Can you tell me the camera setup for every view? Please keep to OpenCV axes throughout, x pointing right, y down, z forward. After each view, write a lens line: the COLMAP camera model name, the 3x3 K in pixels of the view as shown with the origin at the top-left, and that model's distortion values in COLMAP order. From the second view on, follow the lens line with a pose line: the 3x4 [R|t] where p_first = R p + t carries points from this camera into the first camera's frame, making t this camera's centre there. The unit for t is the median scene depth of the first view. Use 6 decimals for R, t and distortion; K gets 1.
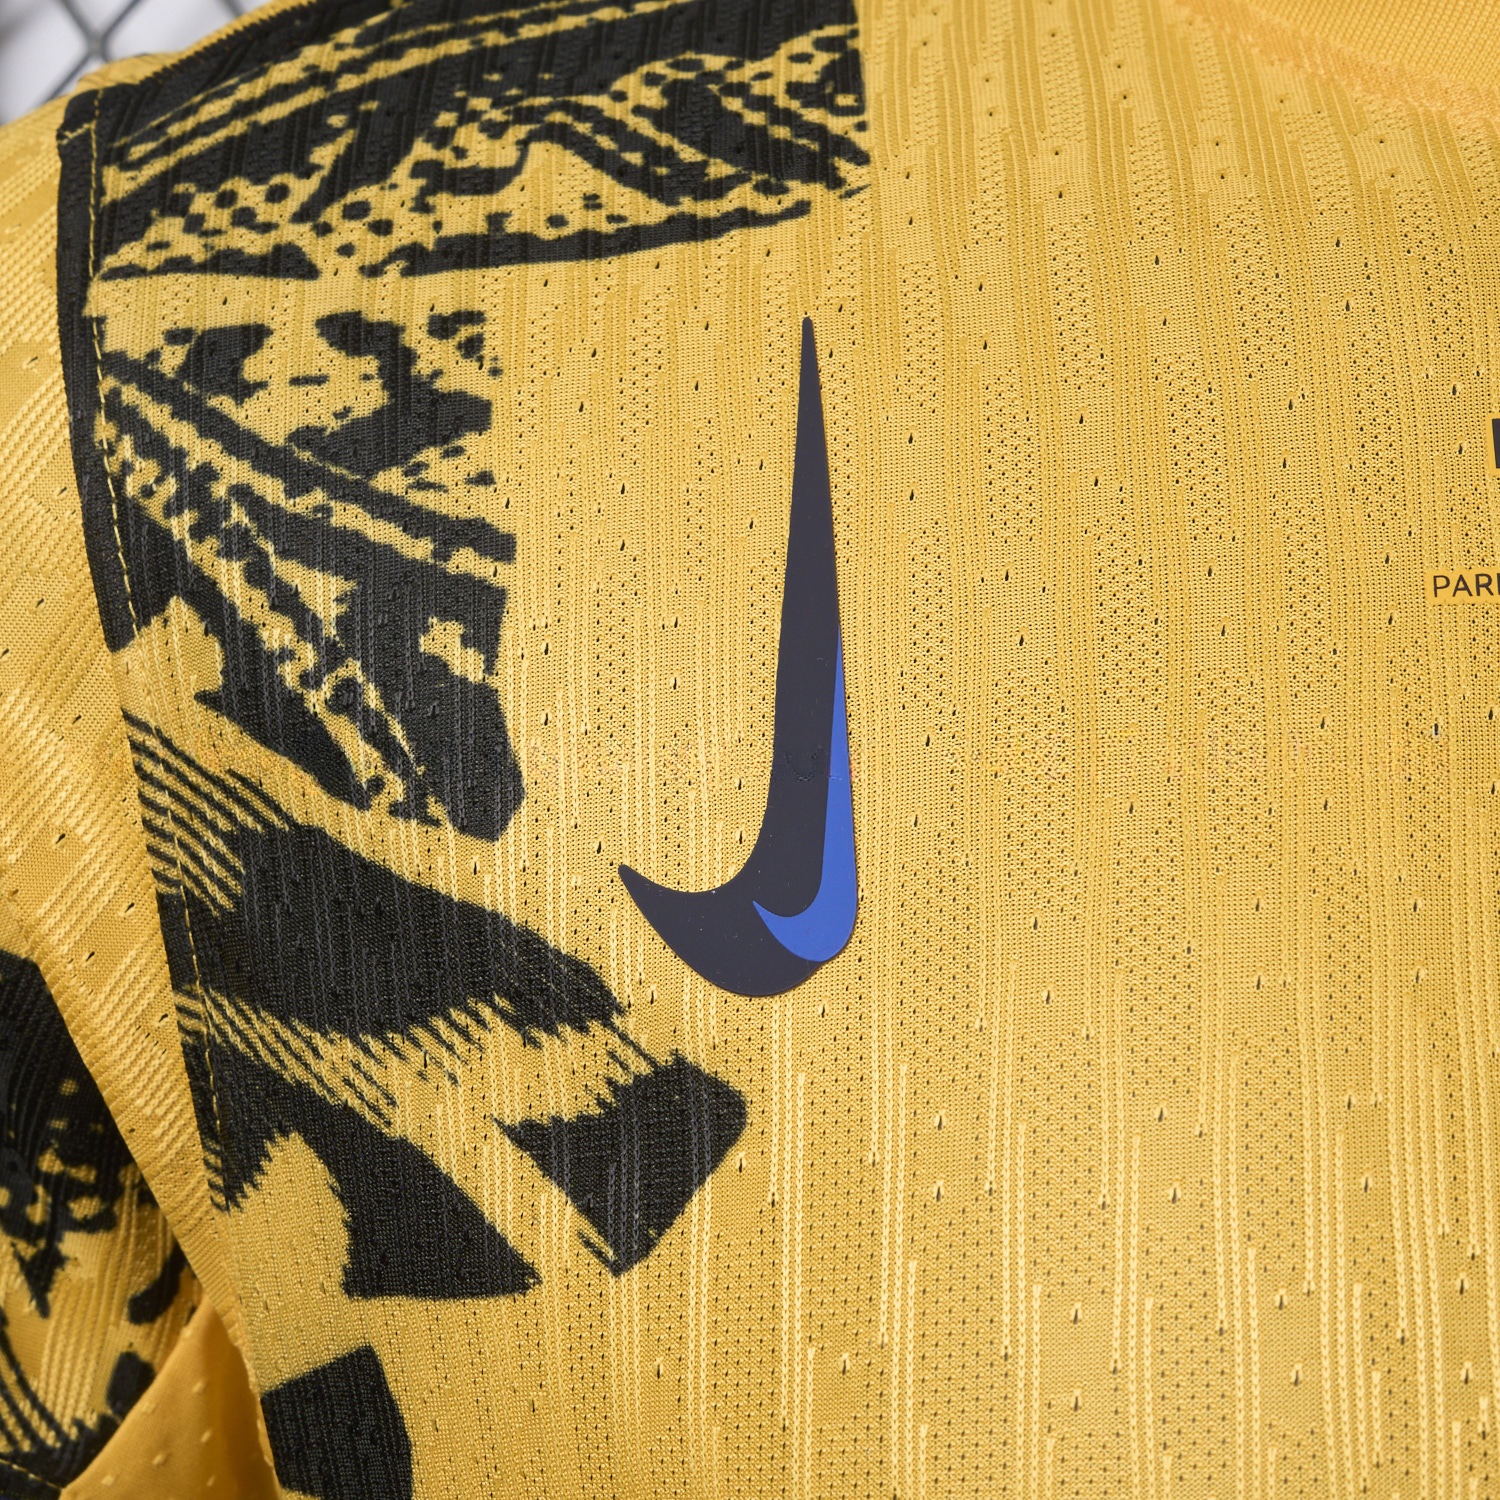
lens RADIAL K [[3328.2, 0, 774.4], [0, 3328.2, 657.4], [0, 0, 1]] dist [-0.040032, 0.036967]
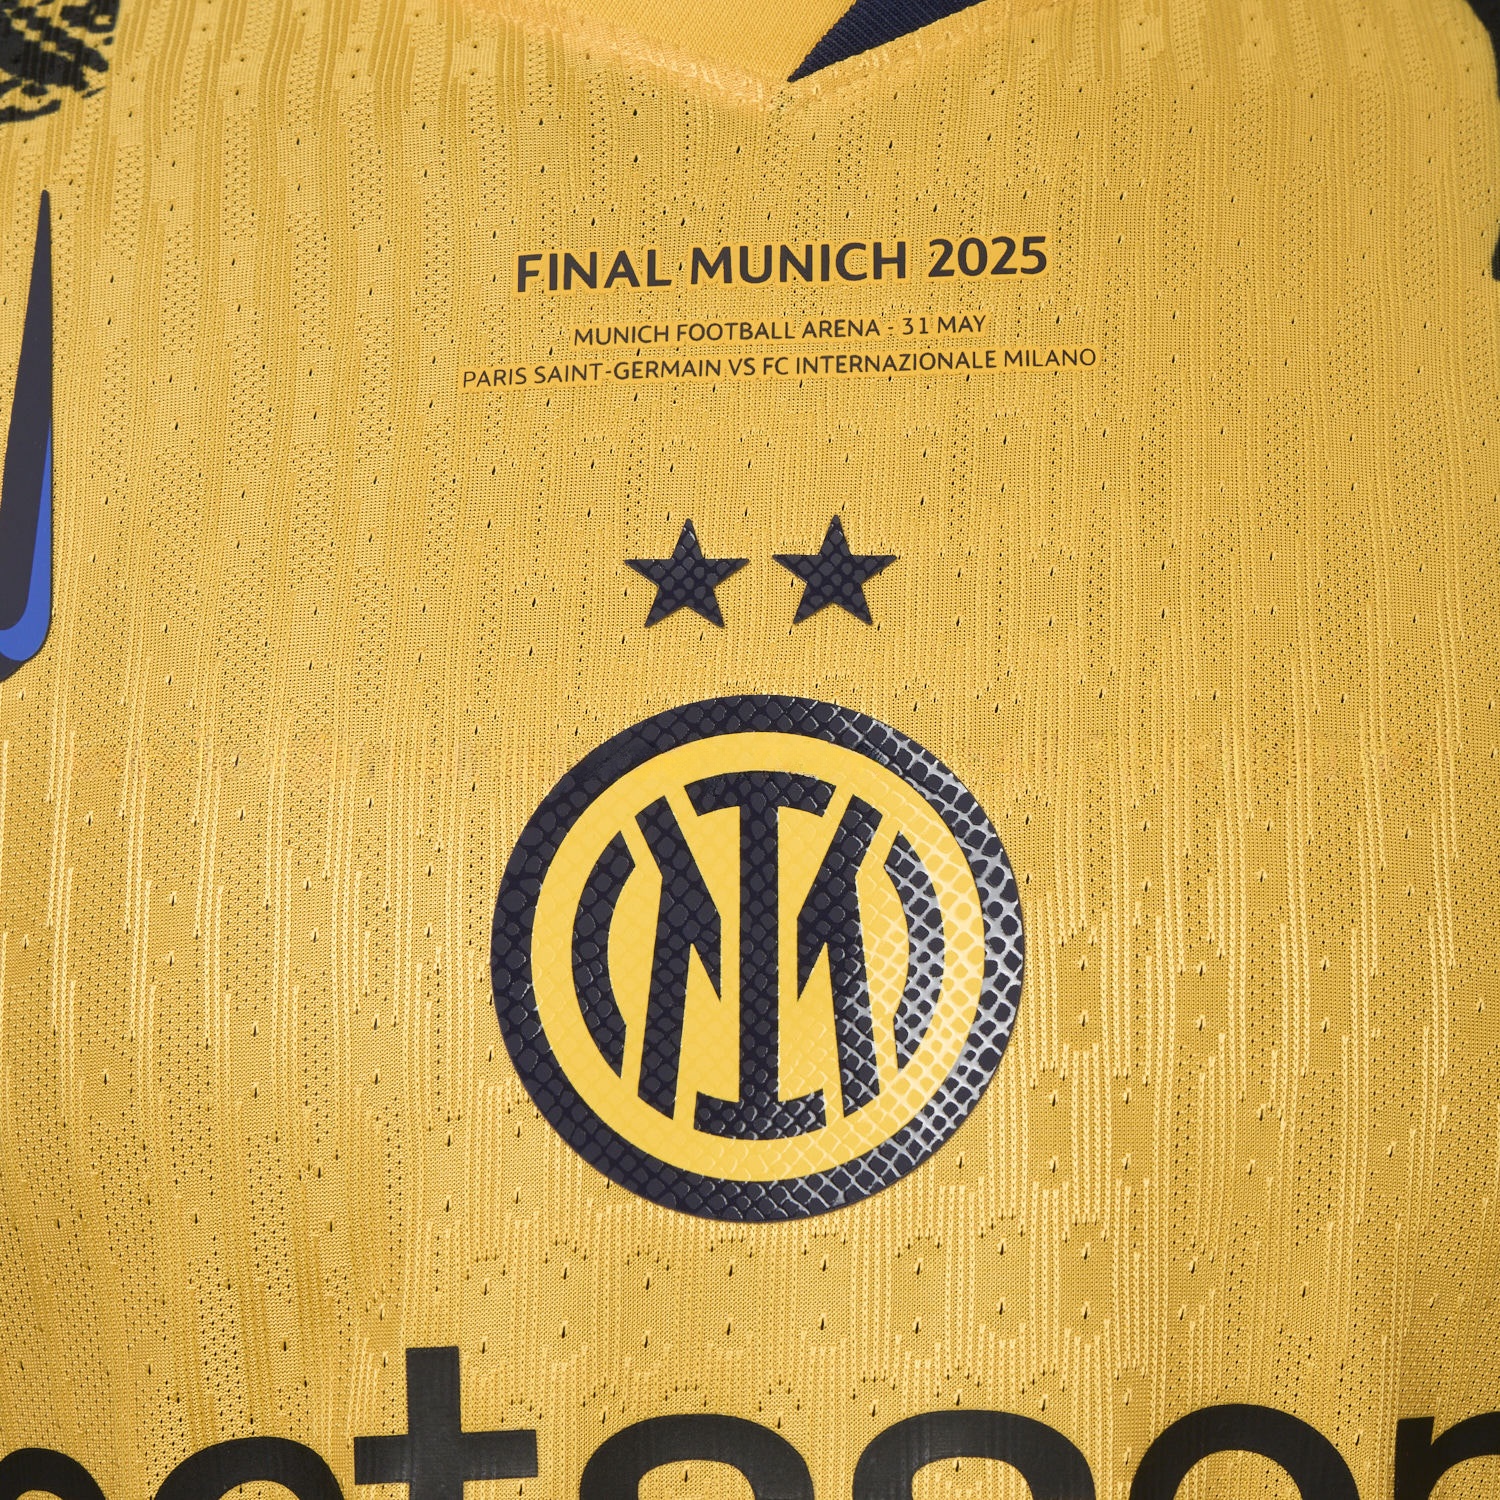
lens RADIAL K [[3328.2, 0, 774.4], [0, 3328.2, 657.4], [0, 0, 1]] dist [-0.040032, 0.036967]
pose [[0.999672, -0.022866, 0.011505, 0.286336], [0.022157, 0.998051, 0.058338, 0.014800], [-0.012816, -0.058064, 0.998231, -0.356325]]
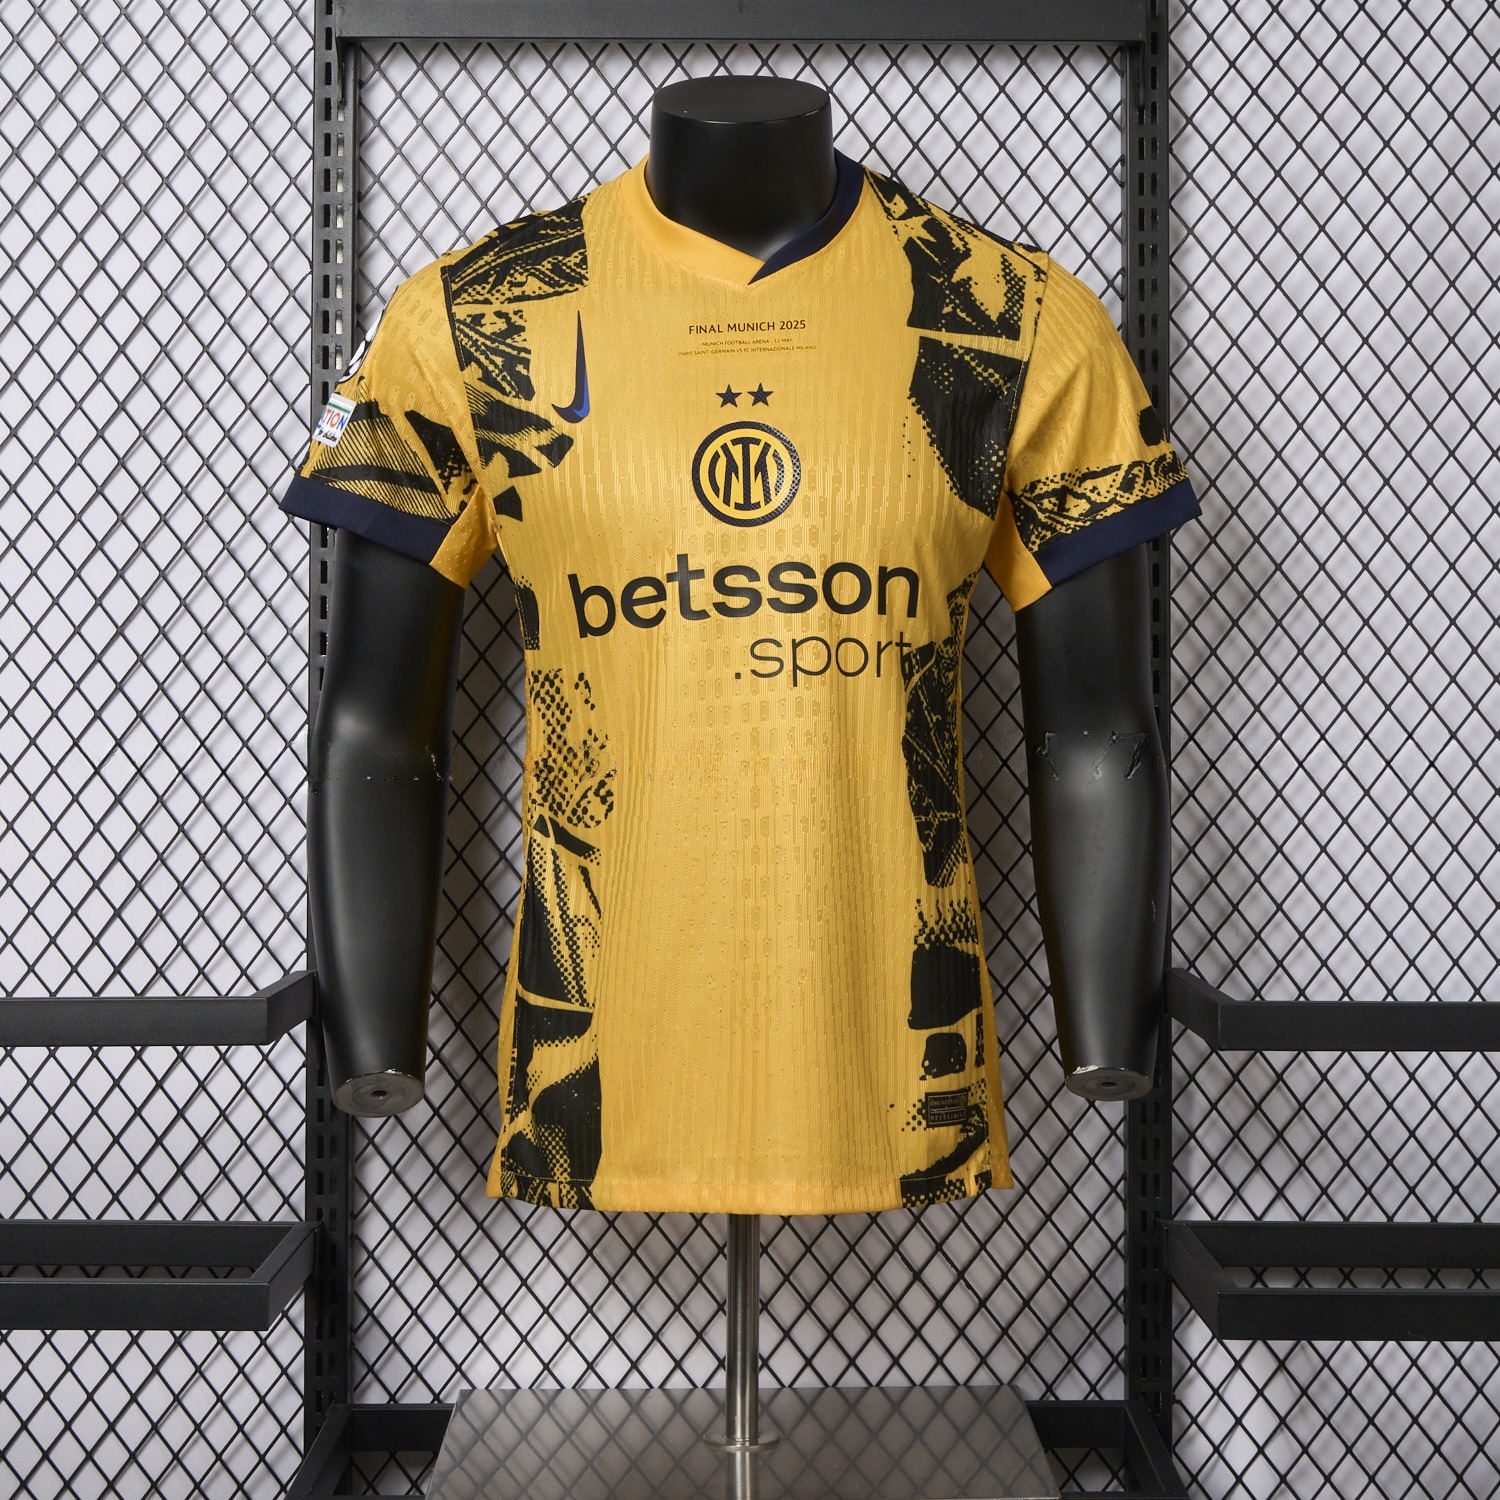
lens RADIAL K [[3328.2, 0, 774.4], [0, 3328.2, 657.4], [0, 0, 1]] dist [-0.040032, 0.036967]
pose [[0.998262, -0.043995, 0.039220, 0.098962], [0.039049, 0.992128, 0.118986, -0.180733], [-0.044146, -0.117248, 0.992121, -4.966040]]
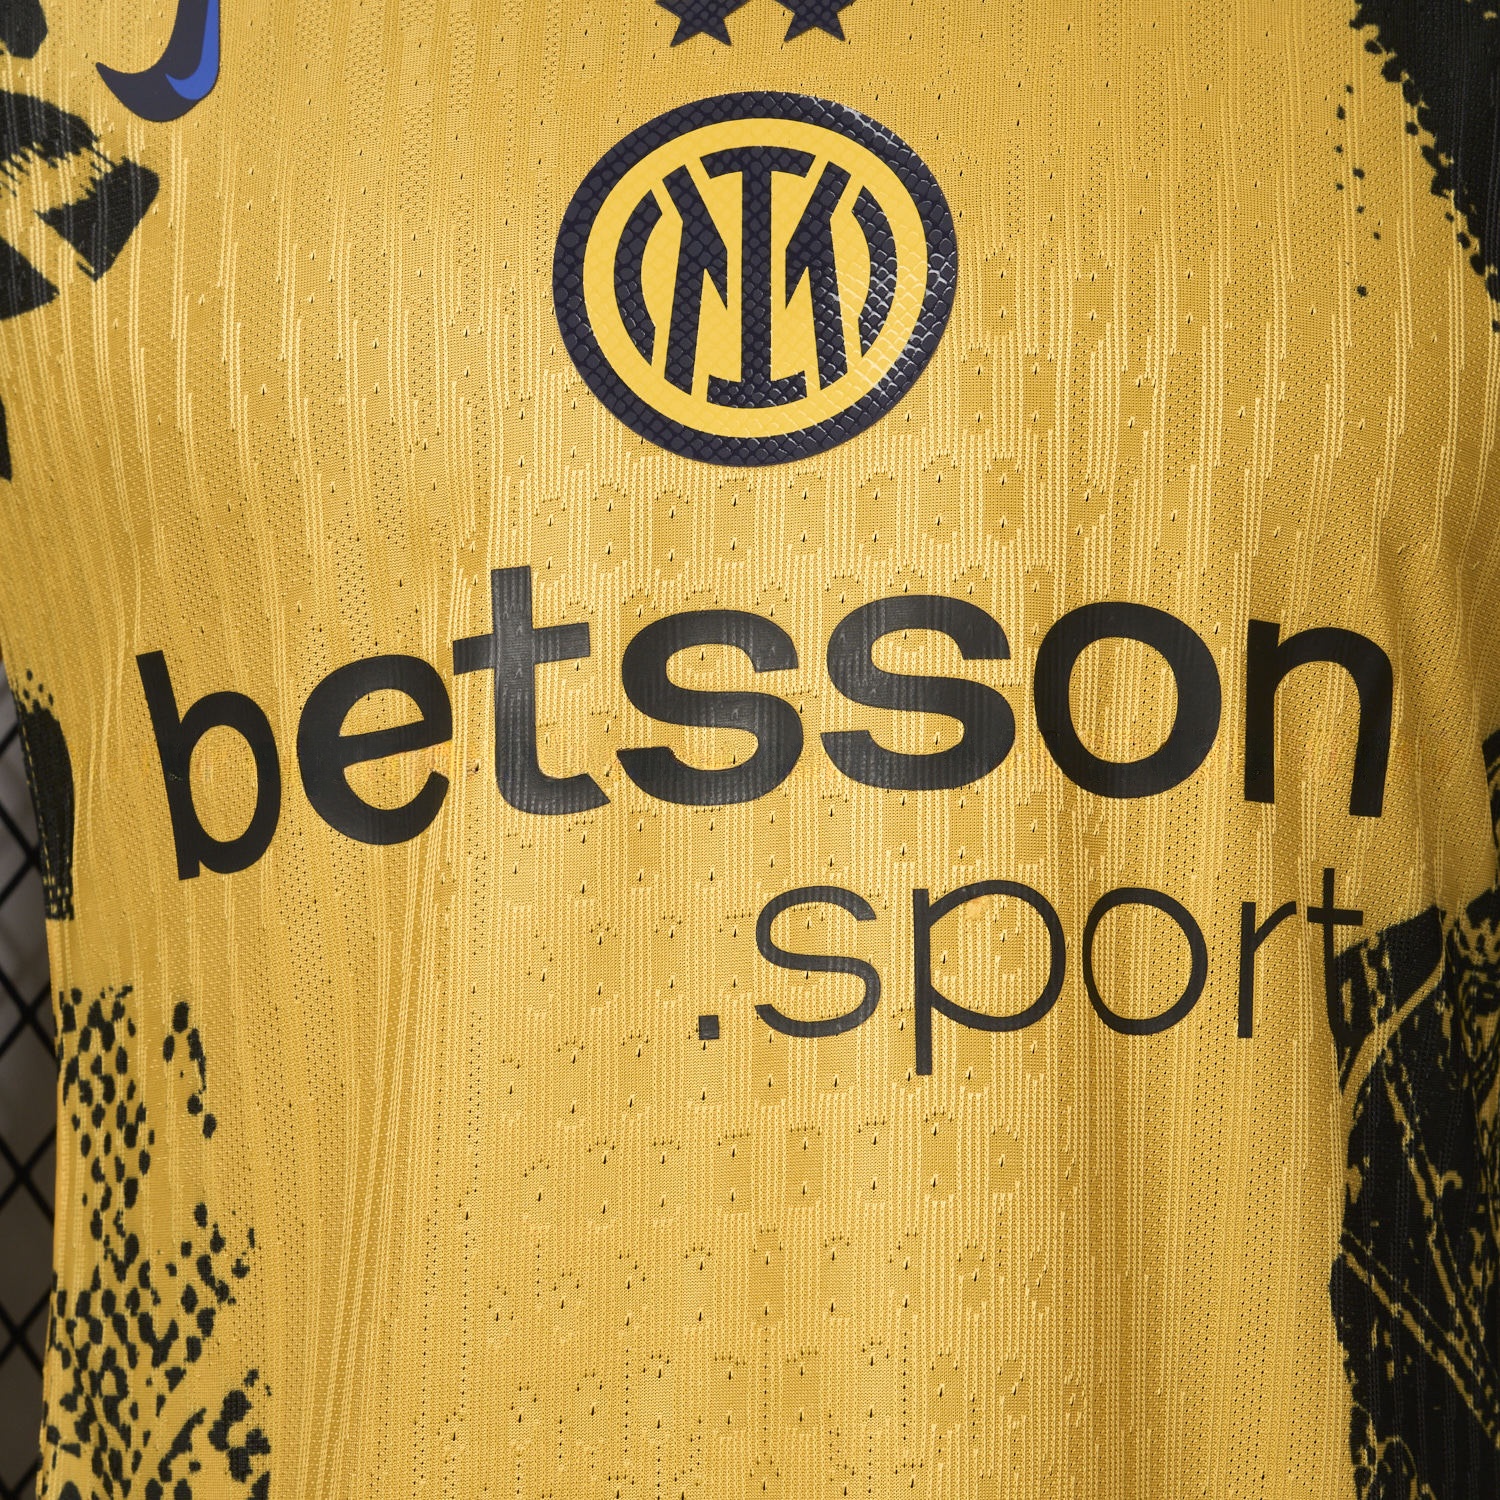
lens RADIAL K [[3409.6, 0, 750.0], [0, 3409.6, 750.0], [0, 0, 1]] dist [-0.048134, -0.014620]
pose [[0.998514, -0.034284, -0.042372, 0.349324], [0.036849, 0.997438, 0.061323, 0.314305], [0.040161, -0.062793, 0.997218, -0.784448]]
